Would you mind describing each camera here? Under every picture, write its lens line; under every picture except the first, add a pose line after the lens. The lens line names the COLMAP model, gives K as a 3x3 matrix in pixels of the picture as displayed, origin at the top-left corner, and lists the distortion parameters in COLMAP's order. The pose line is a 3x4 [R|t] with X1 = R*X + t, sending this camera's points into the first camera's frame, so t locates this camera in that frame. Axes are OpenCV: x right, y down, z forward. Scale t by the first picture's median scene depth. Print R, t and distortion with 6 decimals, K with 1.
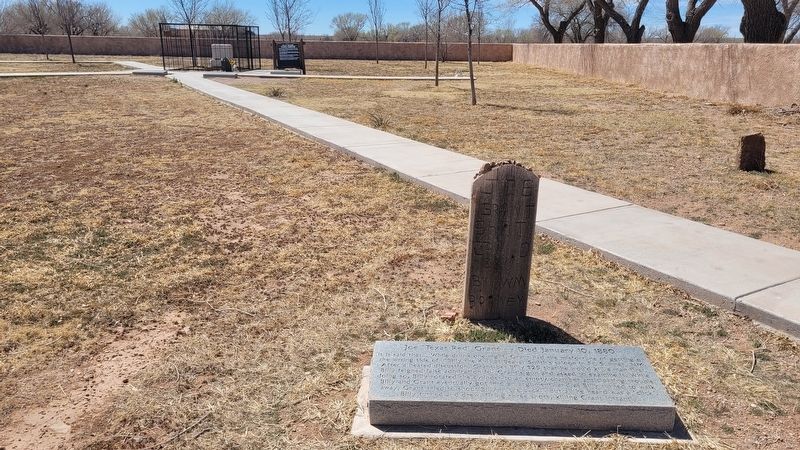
lens RADIAL K [[615.8, 0, 400.6], [0, 615.8, 226.5], [0, 0, 1]] dist [0.042278, -0.013608]
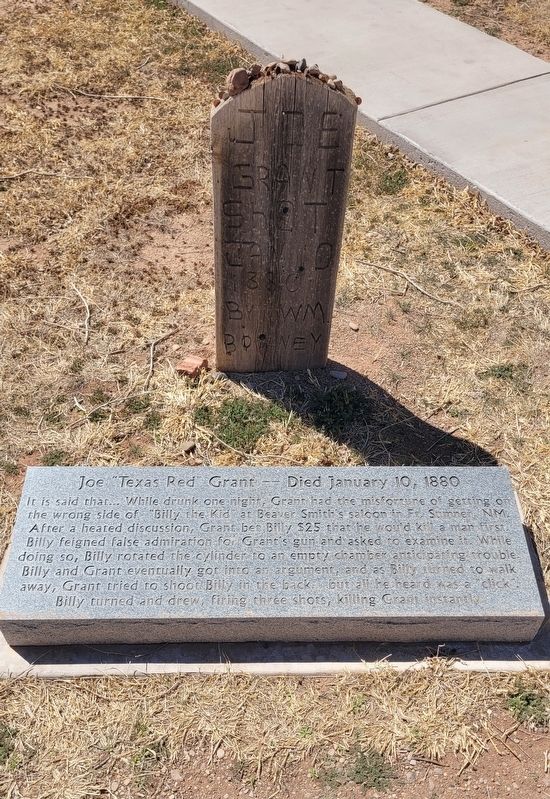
lens RADIAL K [[713.4, 0, 292.9], [0, 713.4, 438.1], [0, 0, 1]] dist [0.035815, -0.032282]
pose [[0.998946, -0.024854, 0.038597, 0.136673], [0.000862, 0.850768, 0.525541, -0.134071], [-0.045899, -0.524954, 0.849892, 0.383711]]
